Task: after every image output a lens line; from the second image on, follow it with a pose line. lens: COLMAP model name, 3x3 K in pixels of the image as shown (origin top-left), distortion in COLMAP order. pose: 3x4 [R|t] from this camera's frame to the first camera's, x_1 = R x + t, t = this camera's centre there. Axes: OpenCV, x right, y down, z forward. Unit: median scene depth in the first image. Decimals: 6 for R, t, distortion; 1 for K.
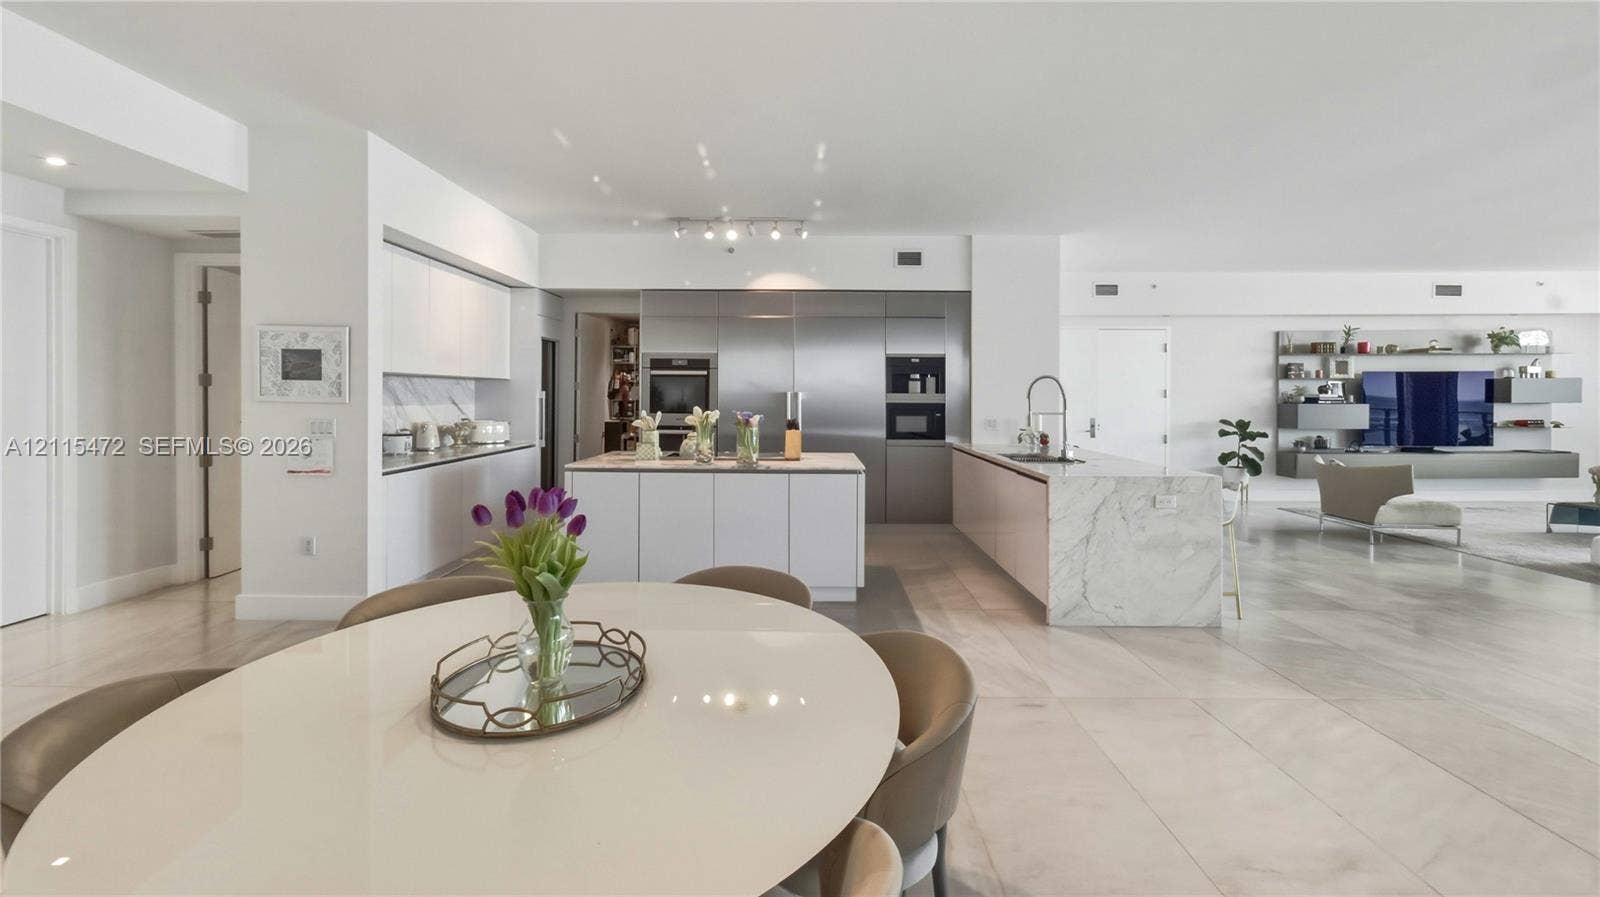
lens RADIAL K [[631.8, 0, 818.4], [0, 631.8, 401.3], [0, 0, 1]] dist [0.006162, 0.000997]
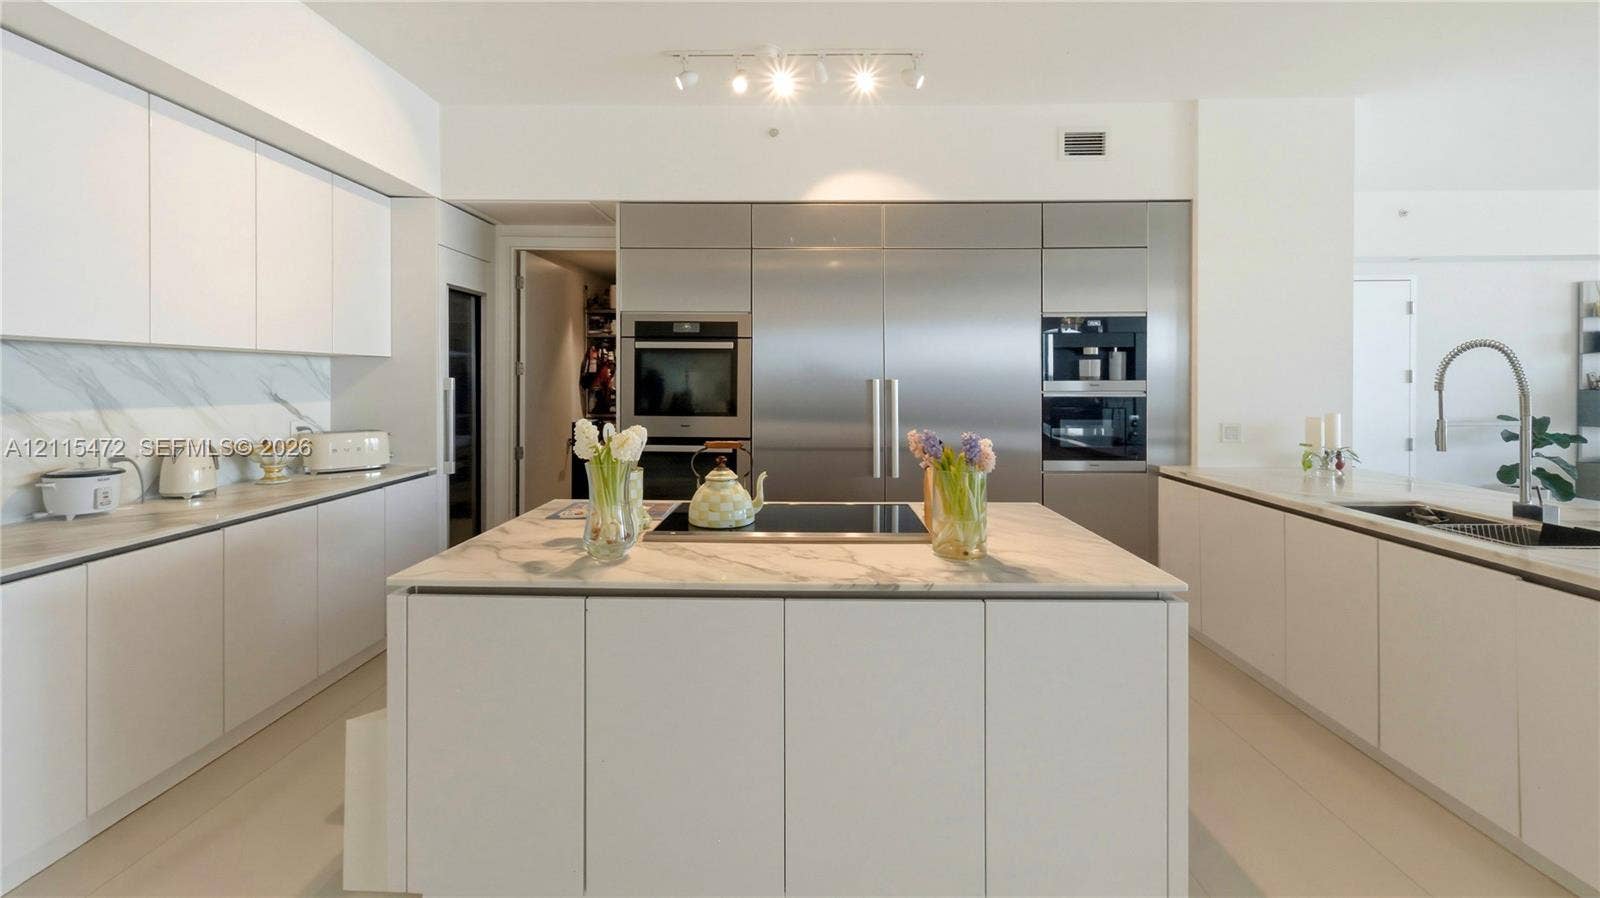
lens RADIAL K [[631.8, 0, 813.5], [0, 631.8, 389.7], [0, 0, 1]] dist [0.006162, 0.000997]
pose [[0.999918, -0.003560, -0.012324, -0.094483], [0.003675, 0.999949, 0.009377, -0.009210], [0.012290, -0.009422, 0.999880, 0.418007]]
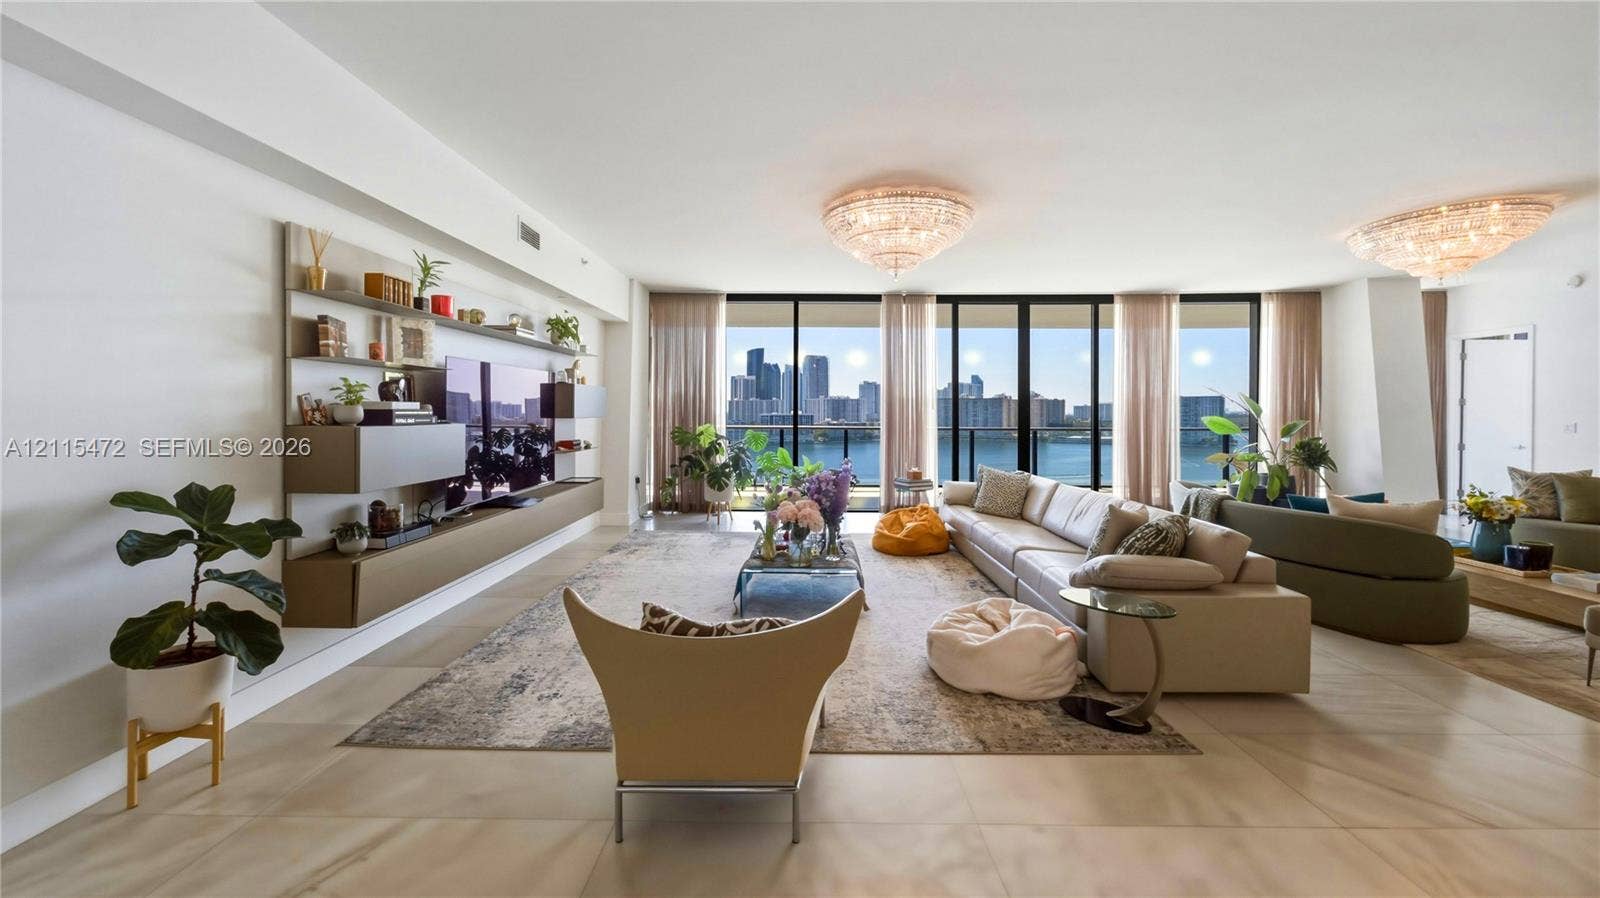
lens RADIAL K [[631.8, 0, 810.7], [0, 631.8, 409.8], [0, 0, 1]] dist [0.006162, 0.000997]
pose [[0.016244, 0.003164, 0.999863, 0.488176], [0.005308, 0.999981, -0.003250, -0.004140], [-0.999854, 0.005360, 0.016226, 0.917177]]
